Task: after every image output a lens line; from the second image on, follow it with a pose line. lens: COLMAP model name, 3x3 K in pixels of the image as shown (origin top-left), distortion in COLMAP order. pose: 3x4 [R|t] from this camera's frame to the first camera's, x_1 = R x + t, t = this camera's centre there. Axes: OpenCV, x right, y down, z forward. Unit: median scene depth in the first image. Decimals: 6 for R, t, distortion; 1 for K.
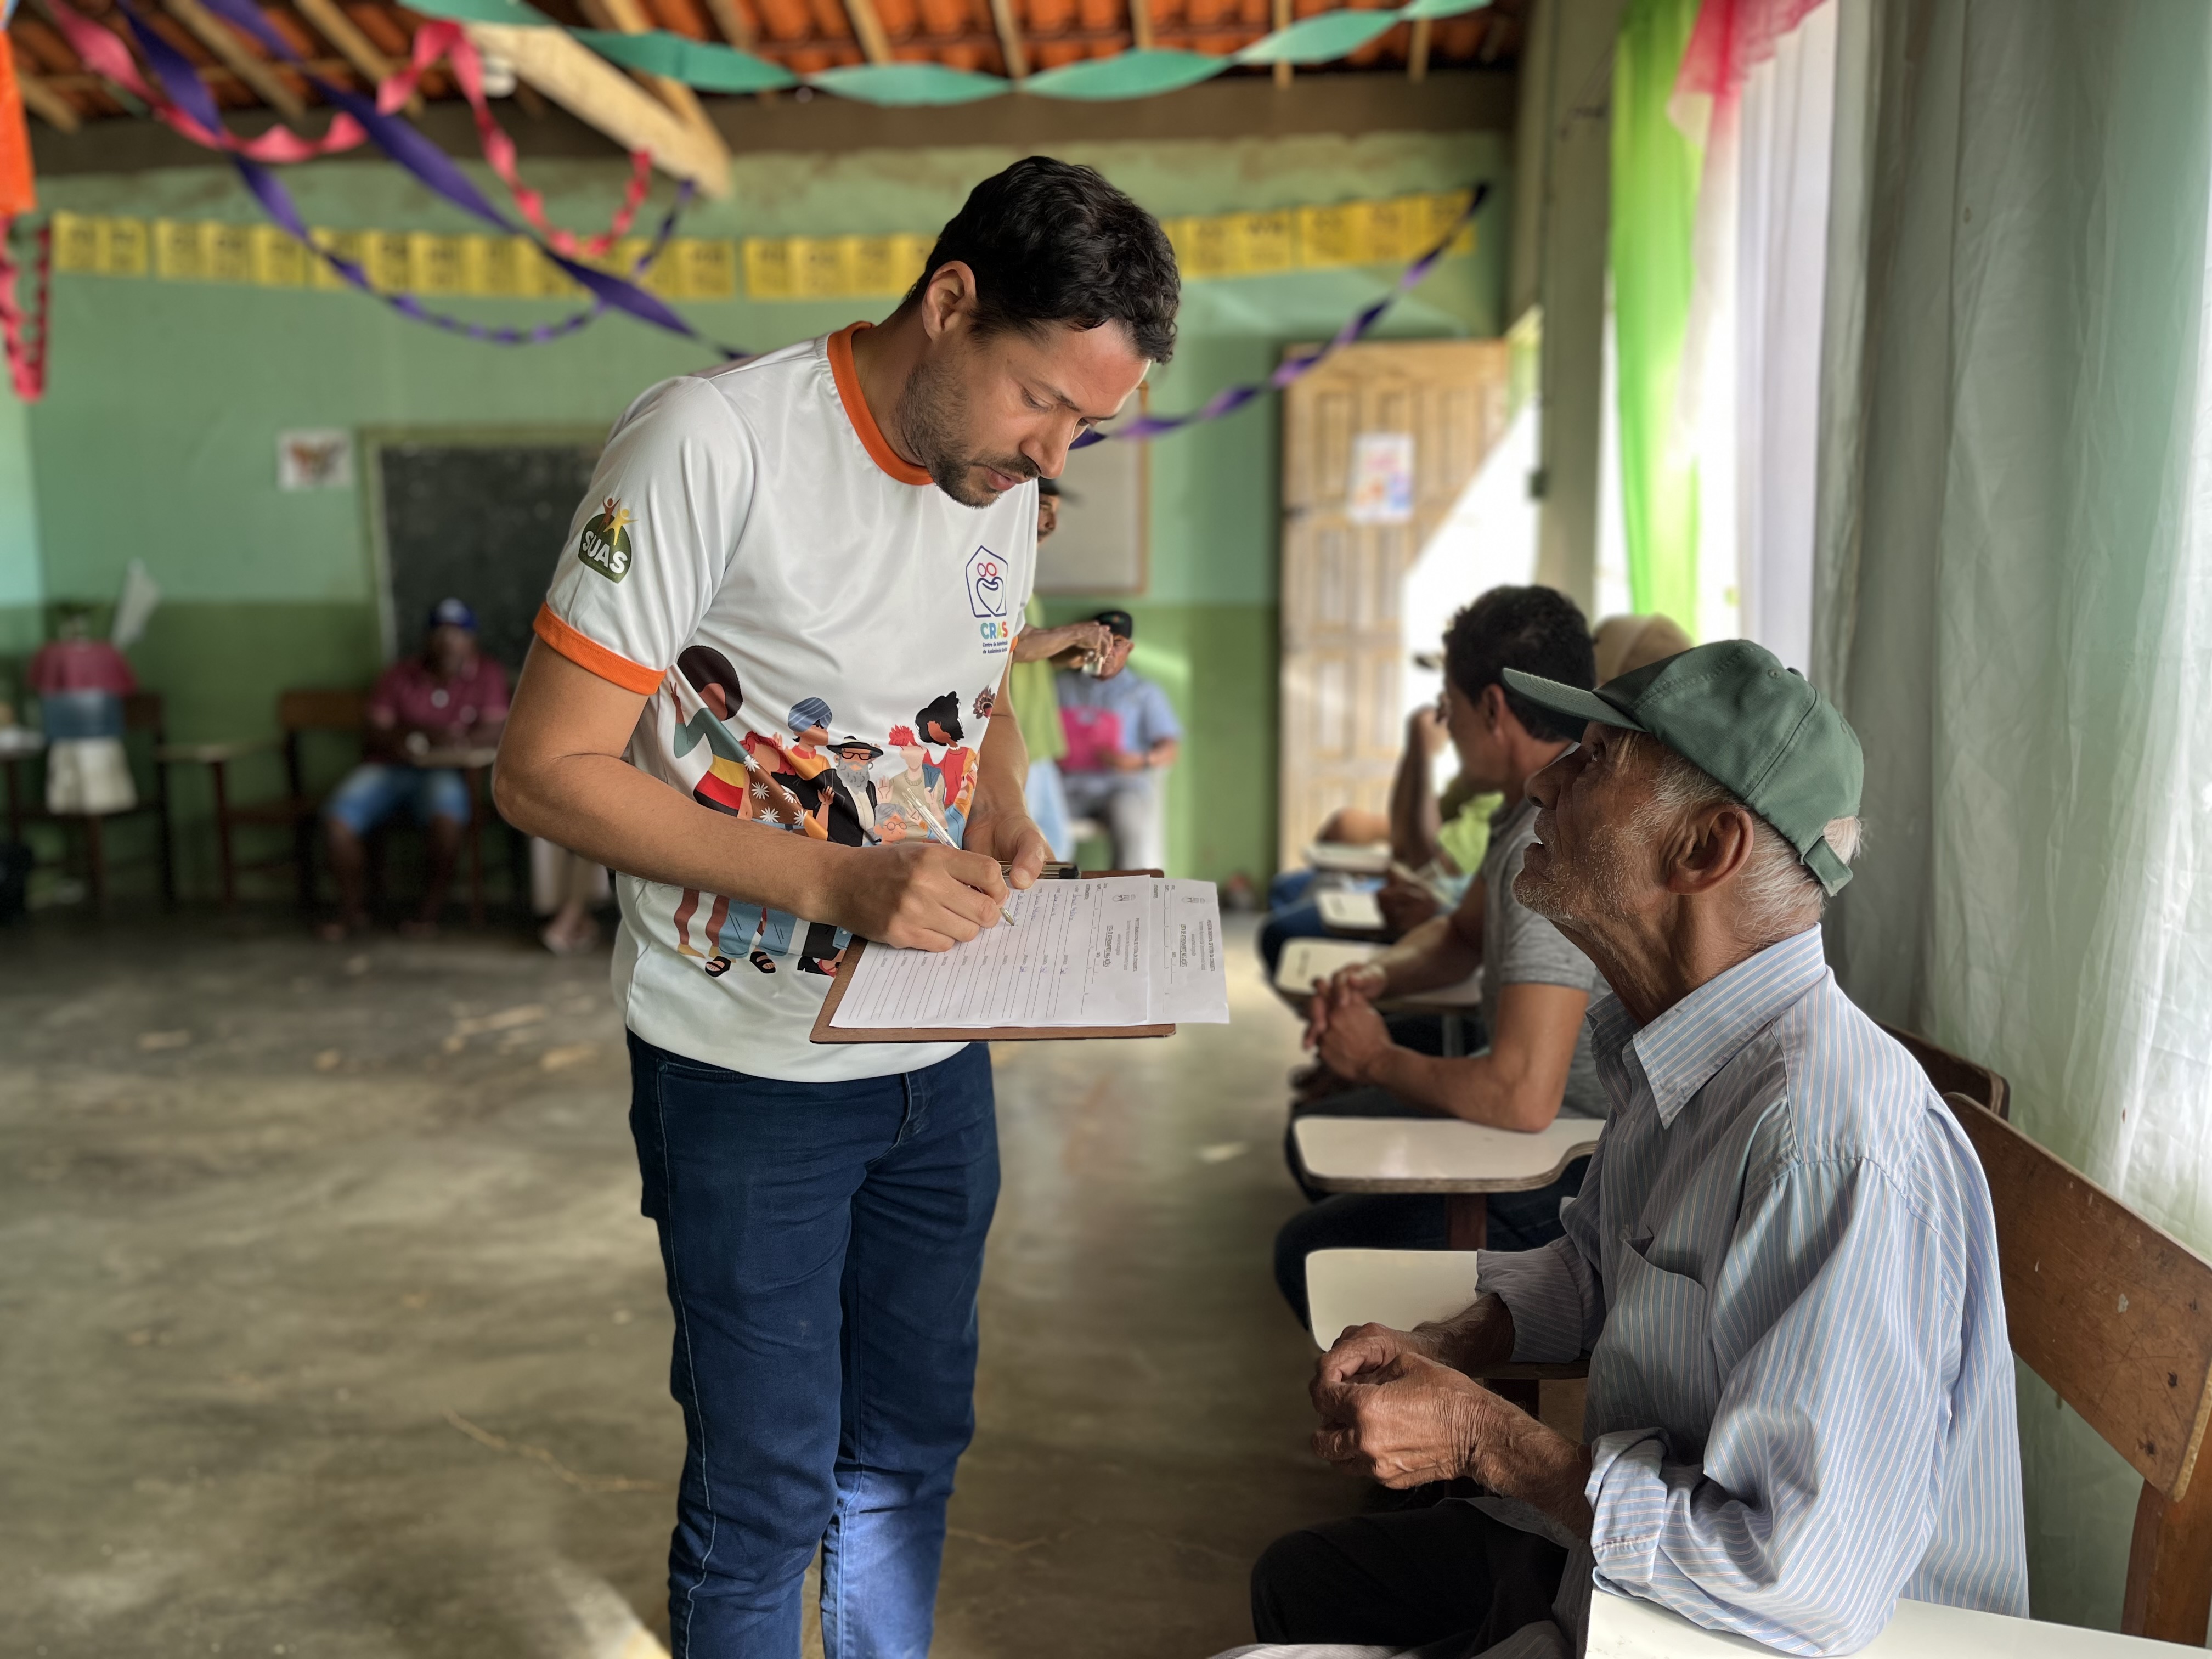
lens RADIAL K [[1639.8, 0, 1106.0], [0, 1639.8, 829.5], [0, 0, 1]] dist [0.052215, -0.093238]
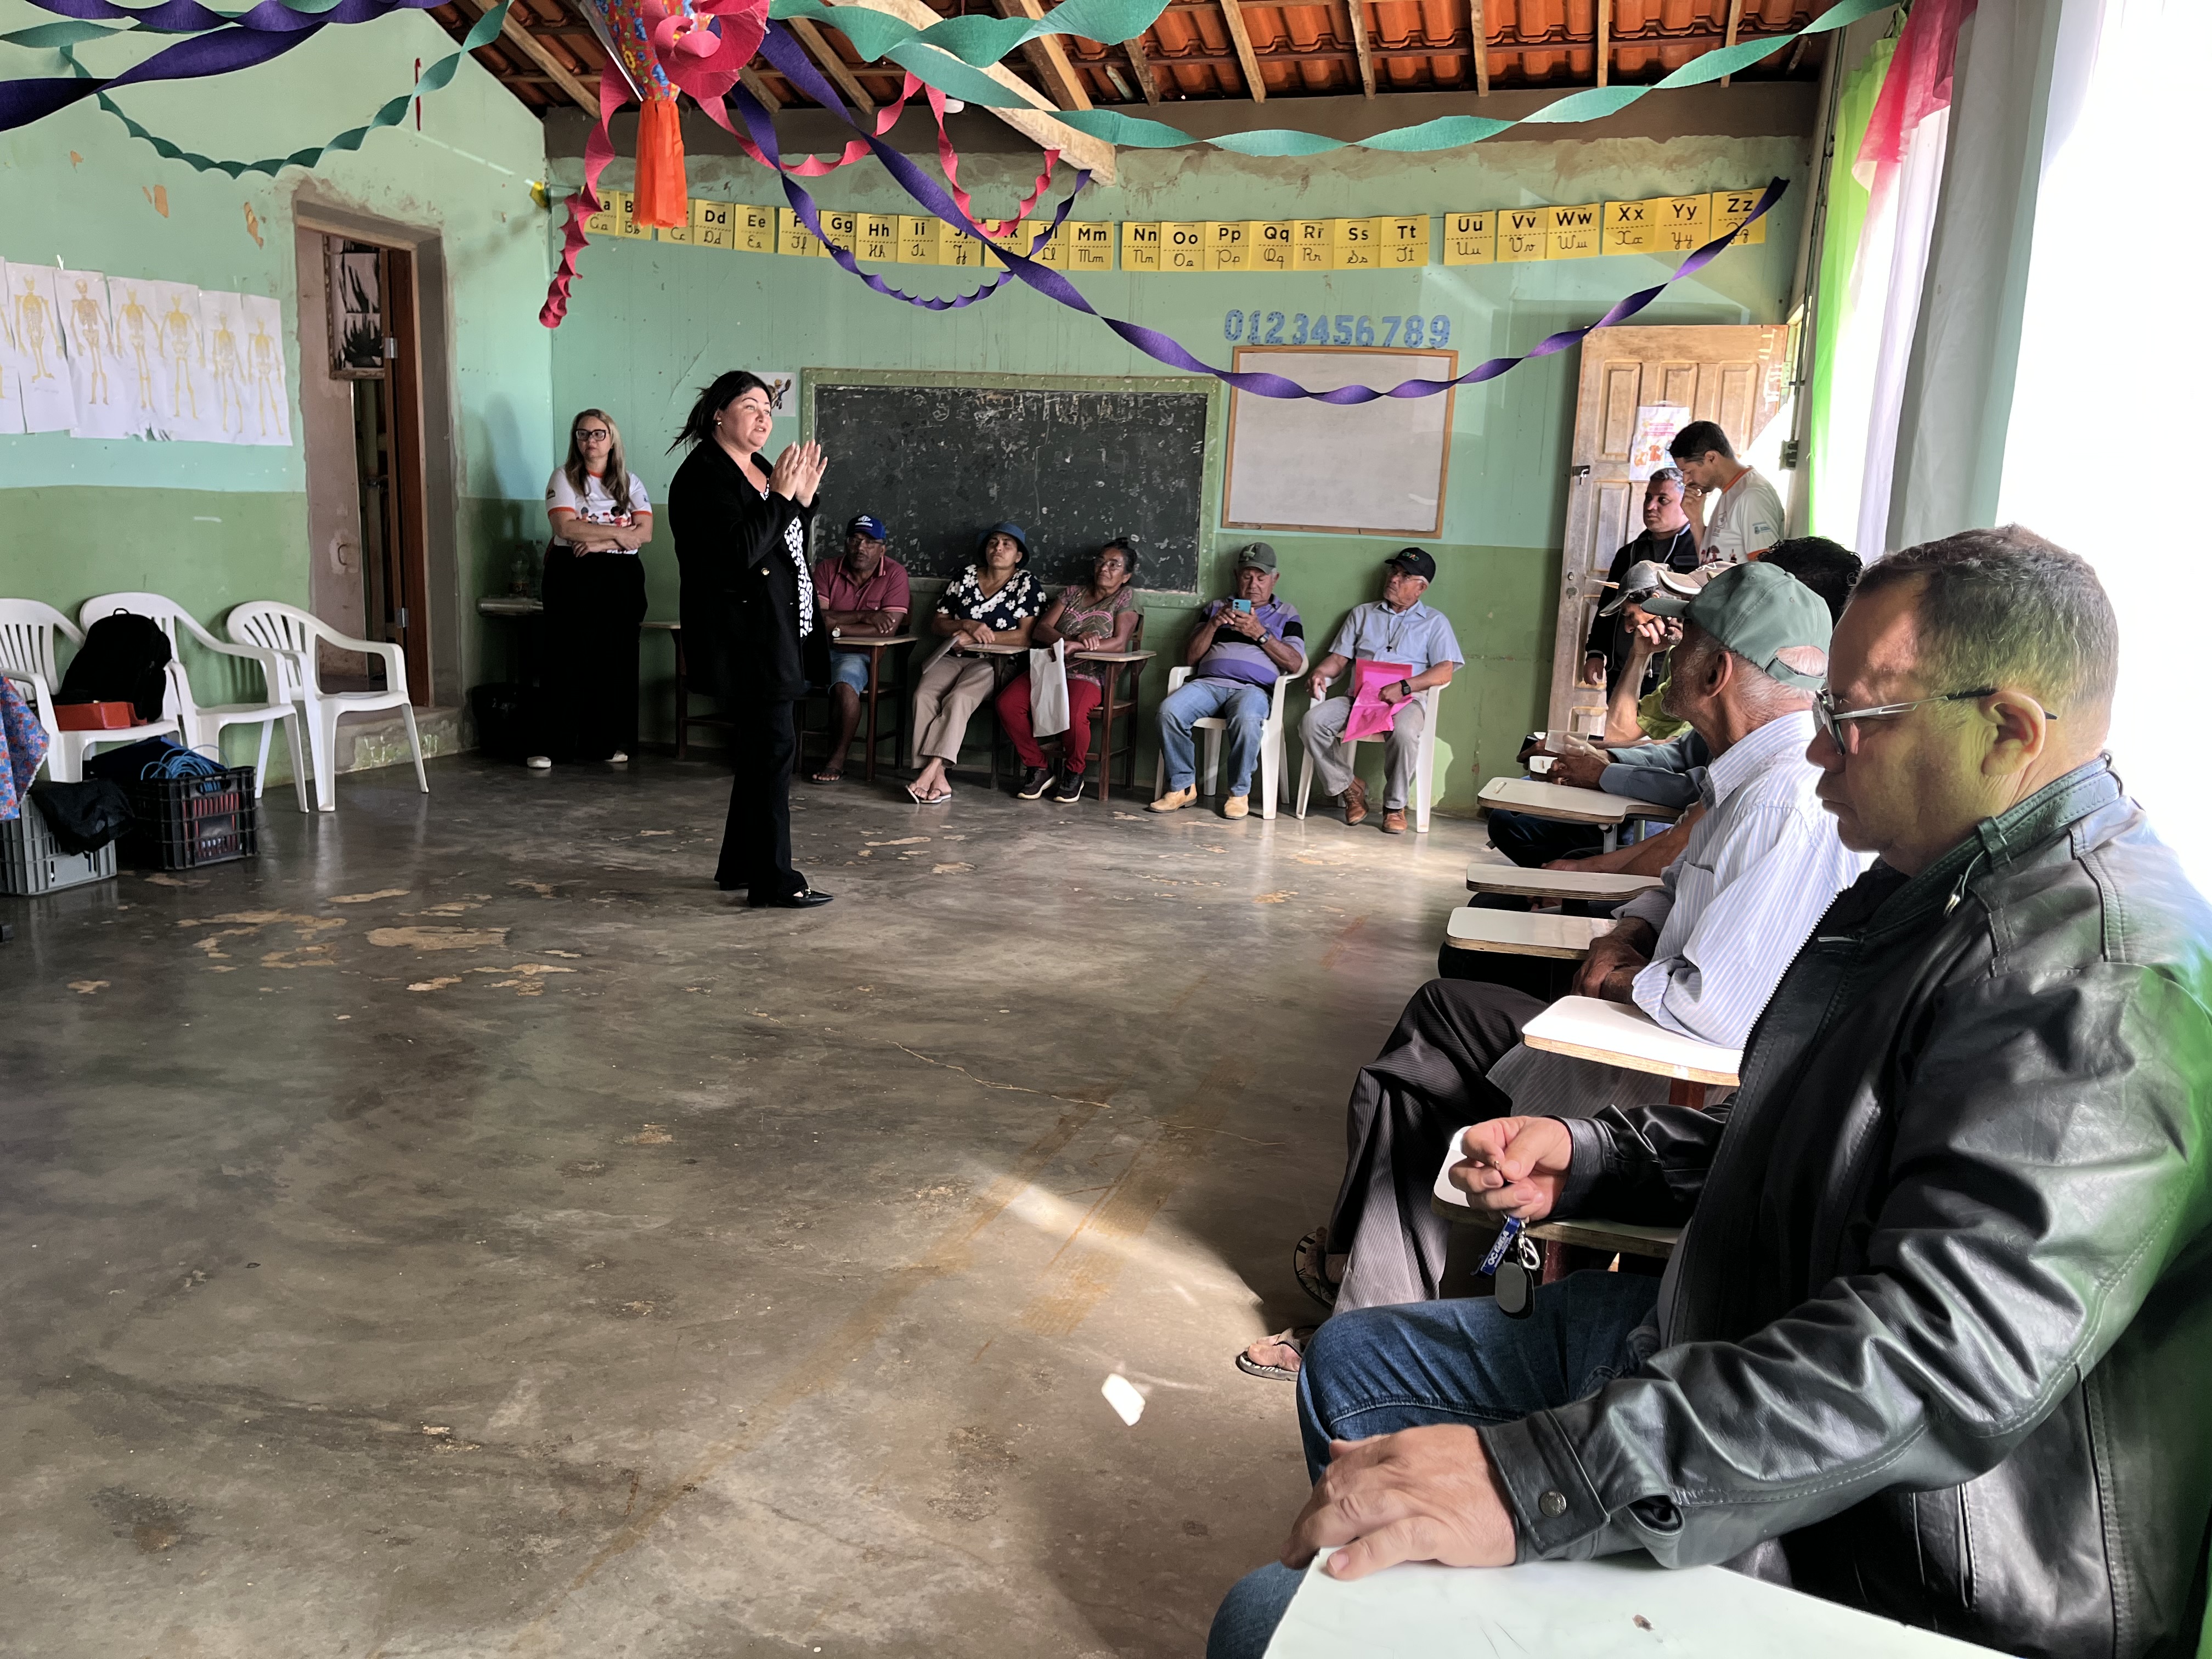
lens RADIAL K [[1665.3, 0, 1112.0], [0, 1665.3, 837.9], [0, 0, 1]] dist [0.022674, 0.000363]
pose [[0.981351, 0.081165, -0.174248, 0.034456], [-0.075554, 0.996394, 0.038607, 0.072351], [0.176753, -0.024722, 0.983945, -0.359491]]
